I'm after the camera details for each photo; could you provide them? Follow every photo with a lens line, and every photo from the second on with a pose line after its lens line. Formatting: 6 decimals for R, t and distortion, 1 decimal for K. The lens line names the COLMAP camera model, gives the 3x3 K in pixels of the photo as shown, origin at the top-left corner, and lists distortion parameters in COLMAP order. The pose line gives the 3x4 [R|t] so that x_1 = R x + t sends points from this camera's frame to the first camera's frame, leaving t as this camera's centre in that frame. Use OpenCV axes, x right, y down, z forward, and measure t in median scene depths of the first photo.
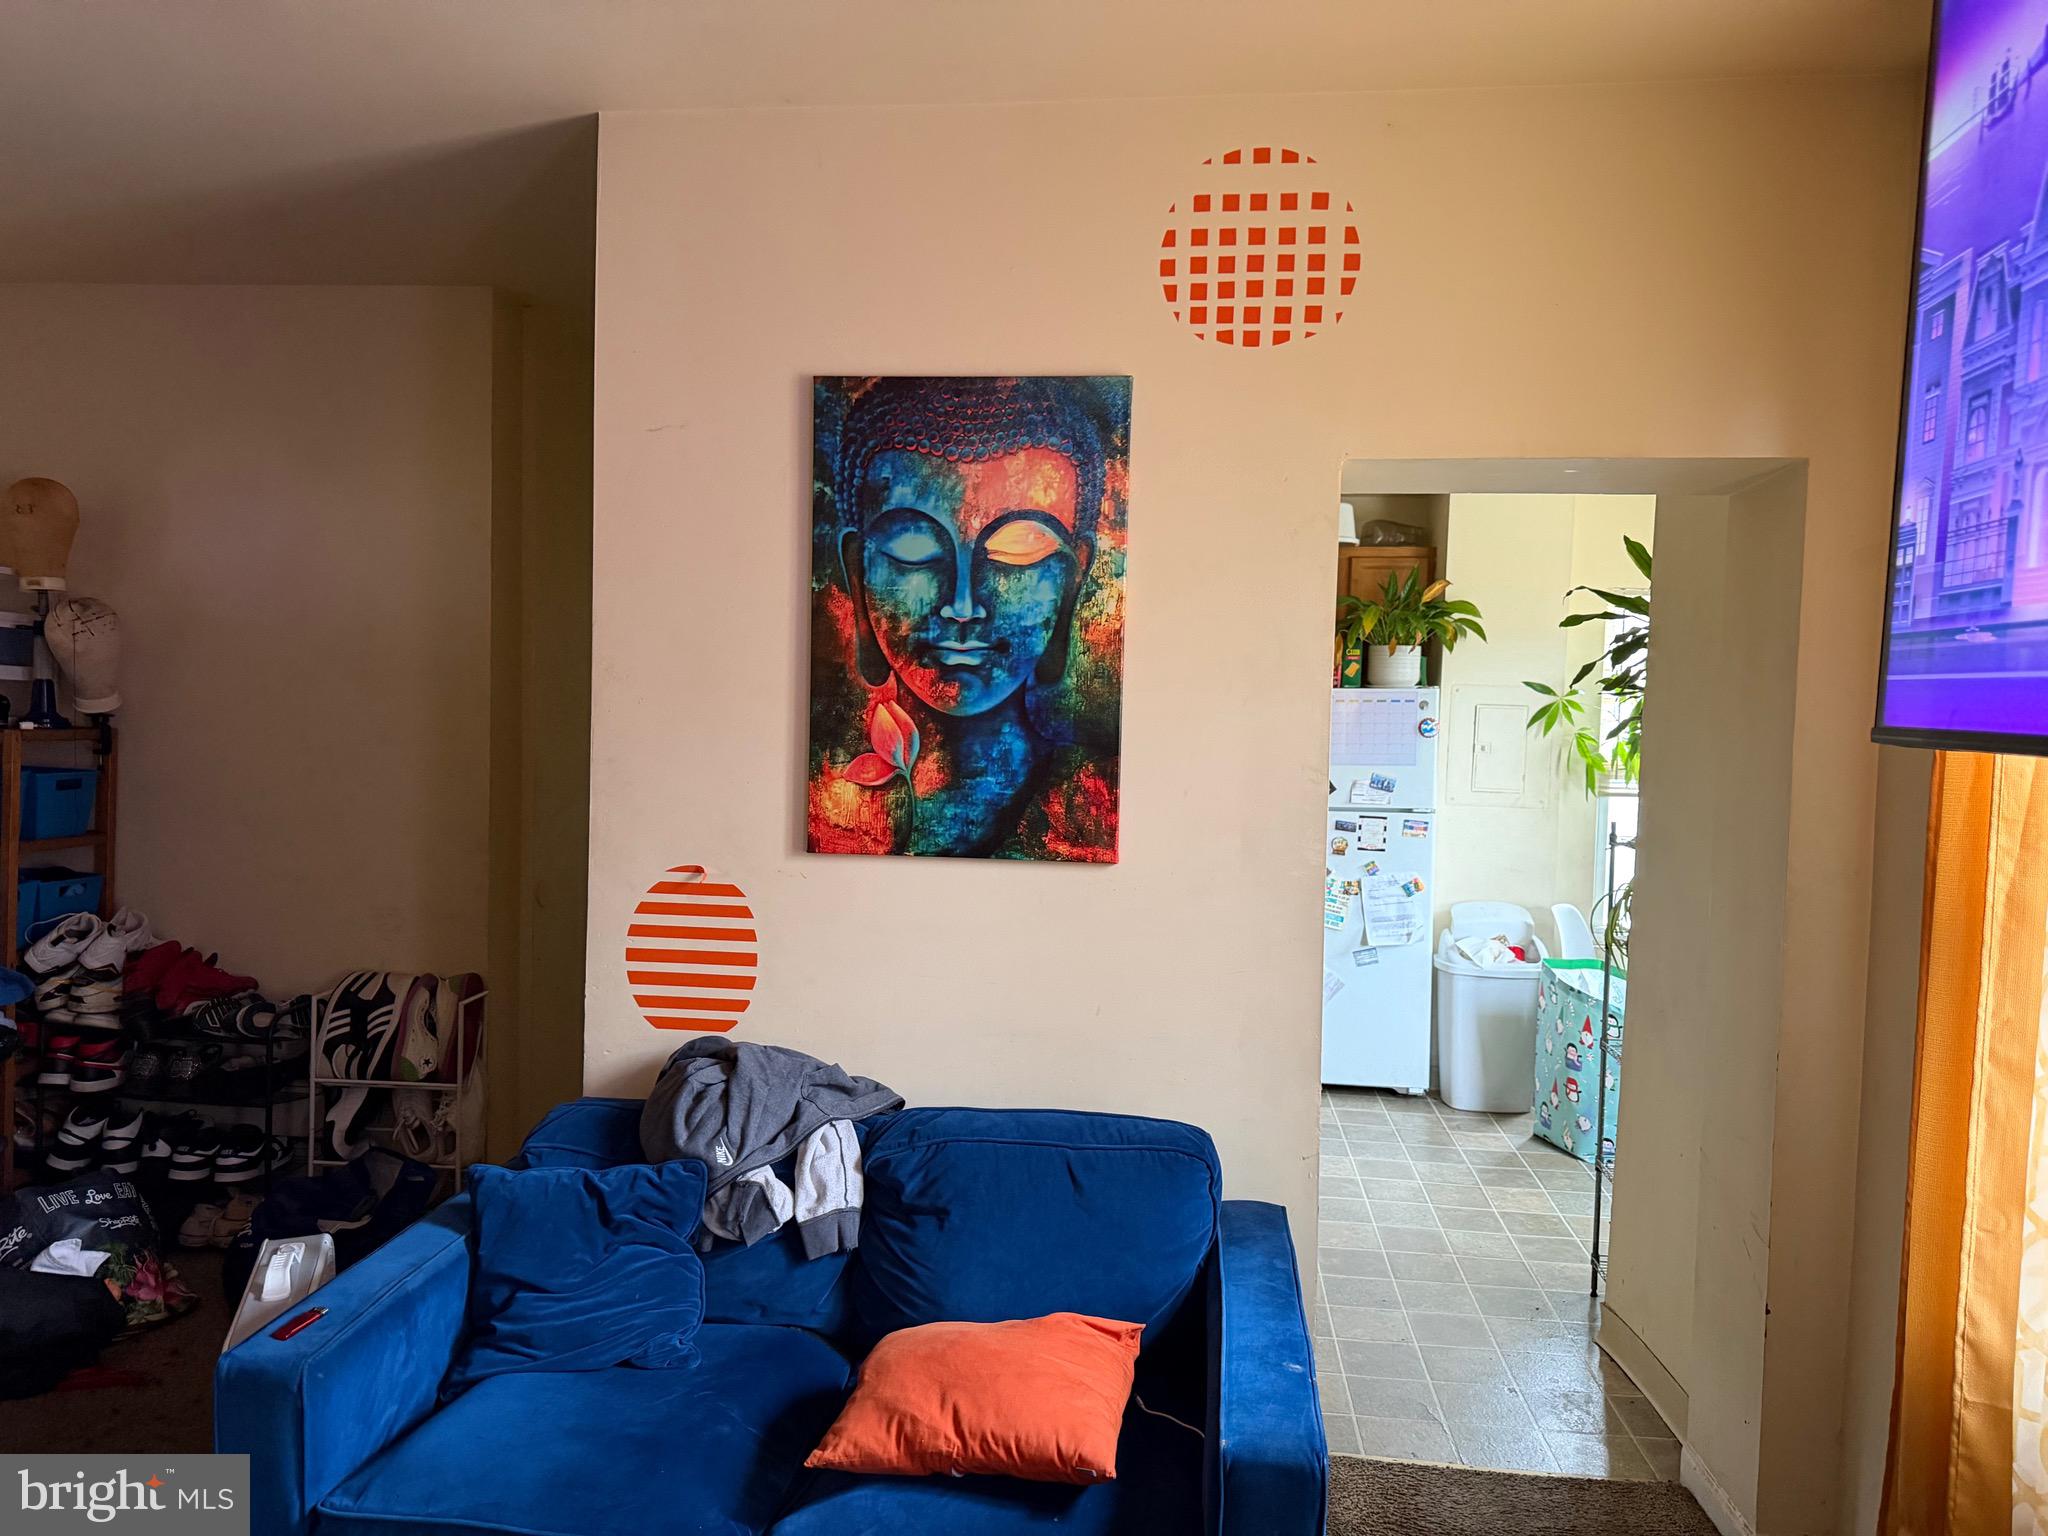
lens RADIAL K [[1465.2, 0, 1002.7], [0, 1465.2, 778.2], [0, 0, 1]] dist [0.051644, -0.060488]
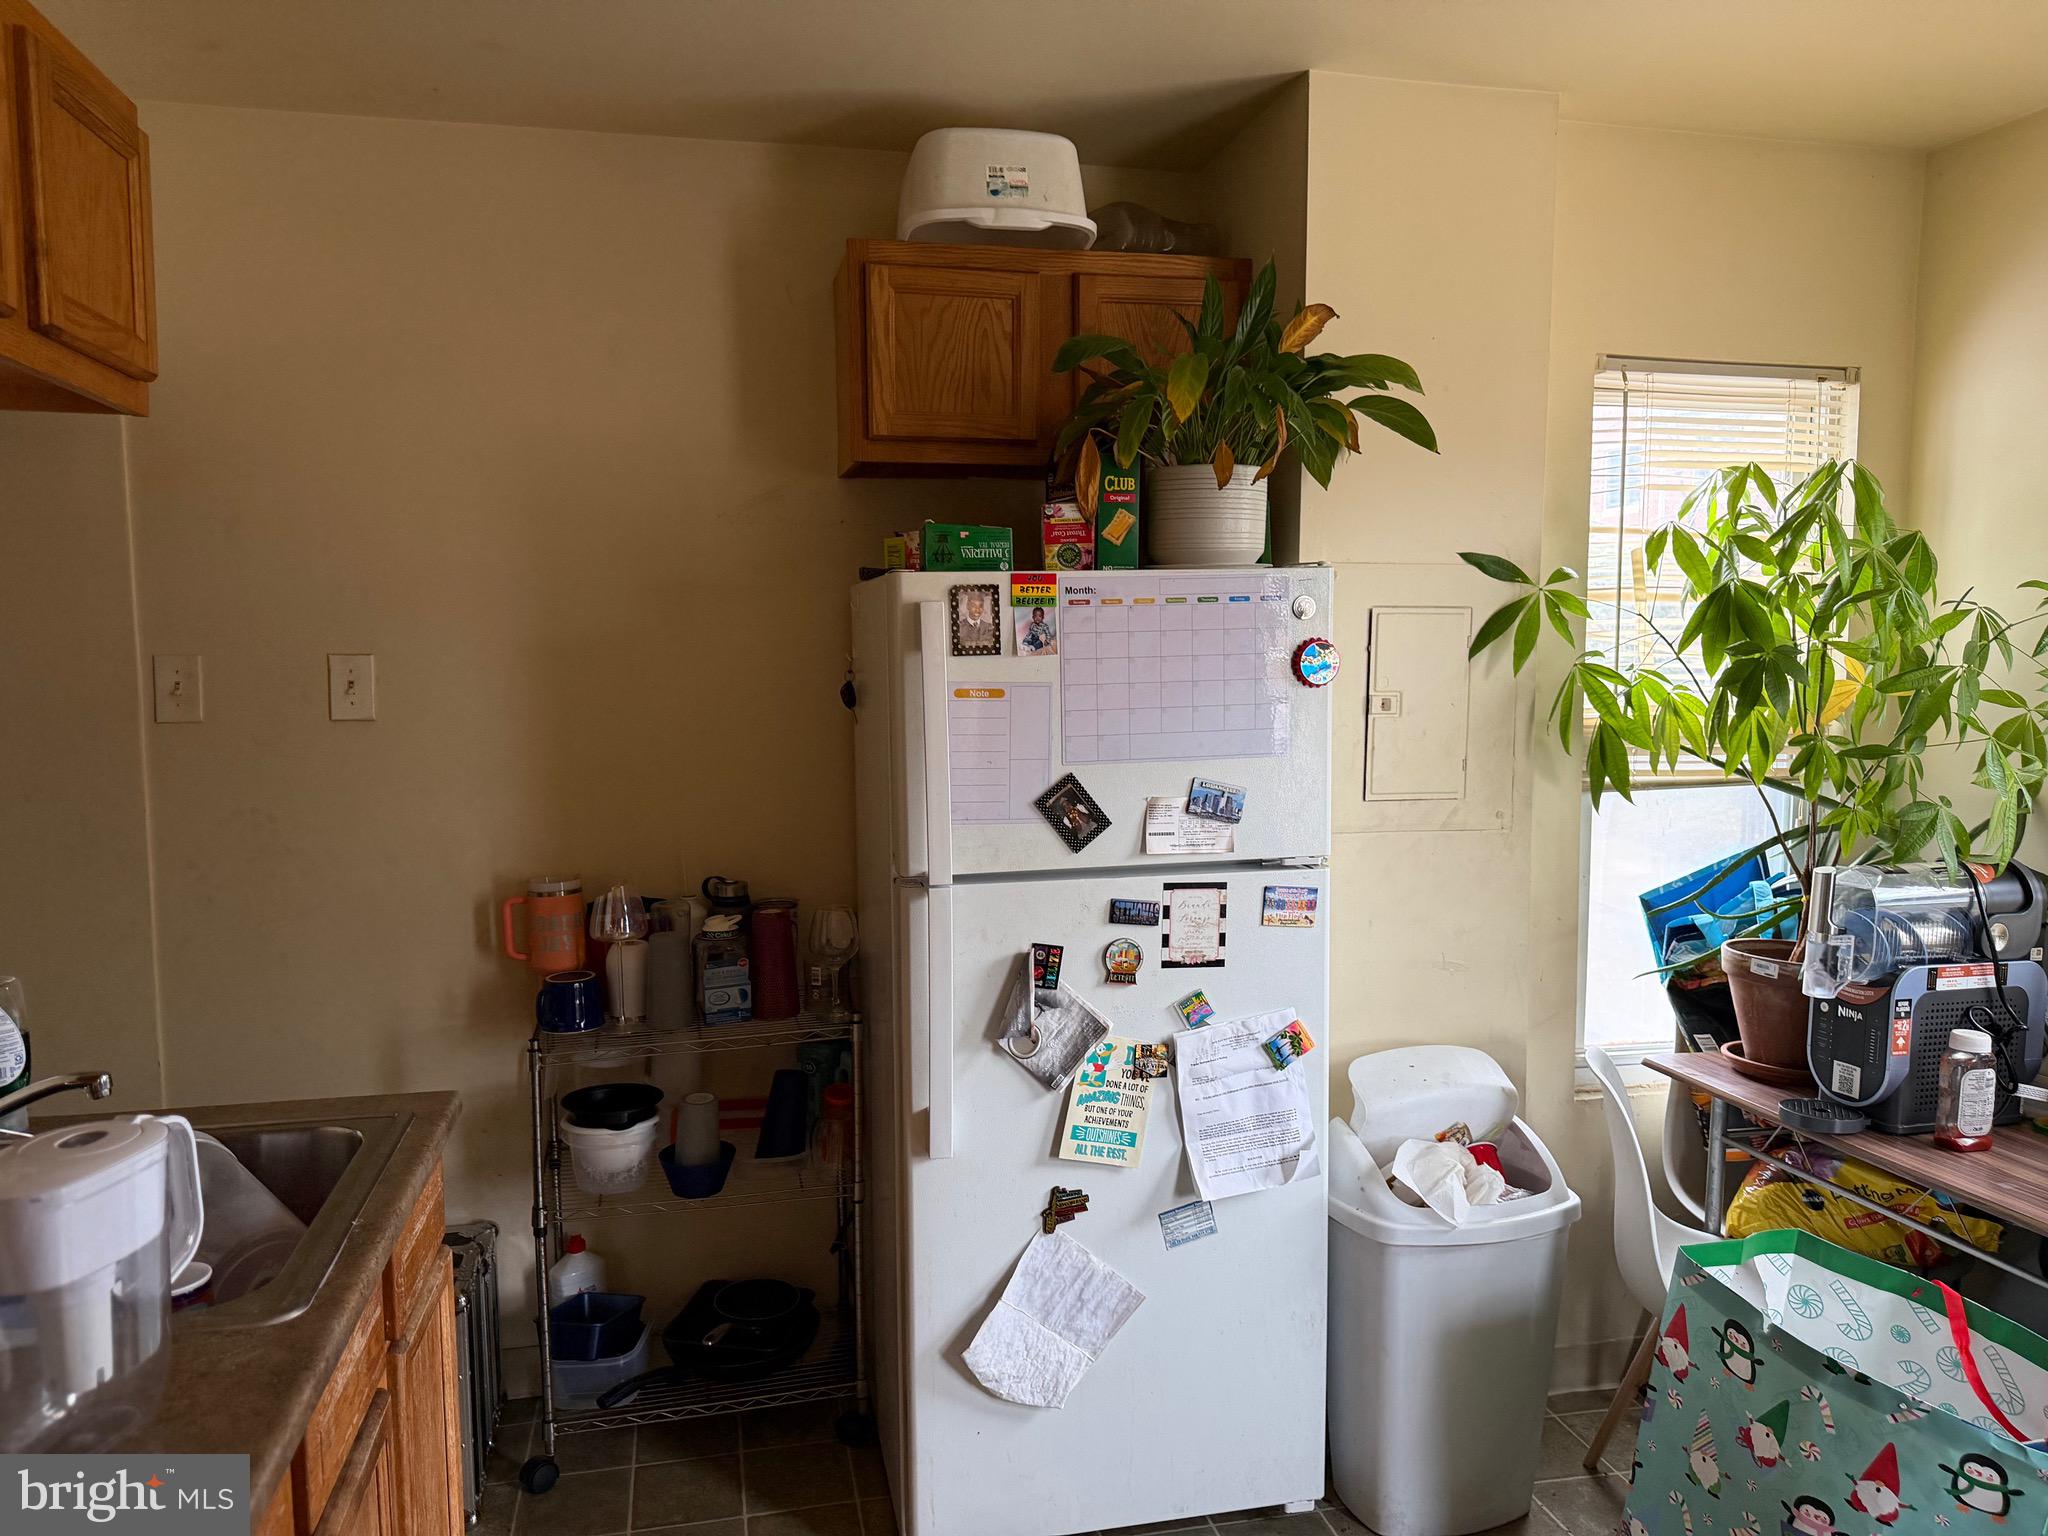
lens RADIAL K [[1465.2, 0, 1004.2], [0, 1465.2, 781.8], [0, 0, 1]] dist [0.051644, -0.060488]
pose [[0.943758, -0.056987, 0.325688, 0.070639], [0.042142, 0.997733, 0.052461, -0.025757], [-0.327939, -0.035786, 0.944021, 0.632407]]
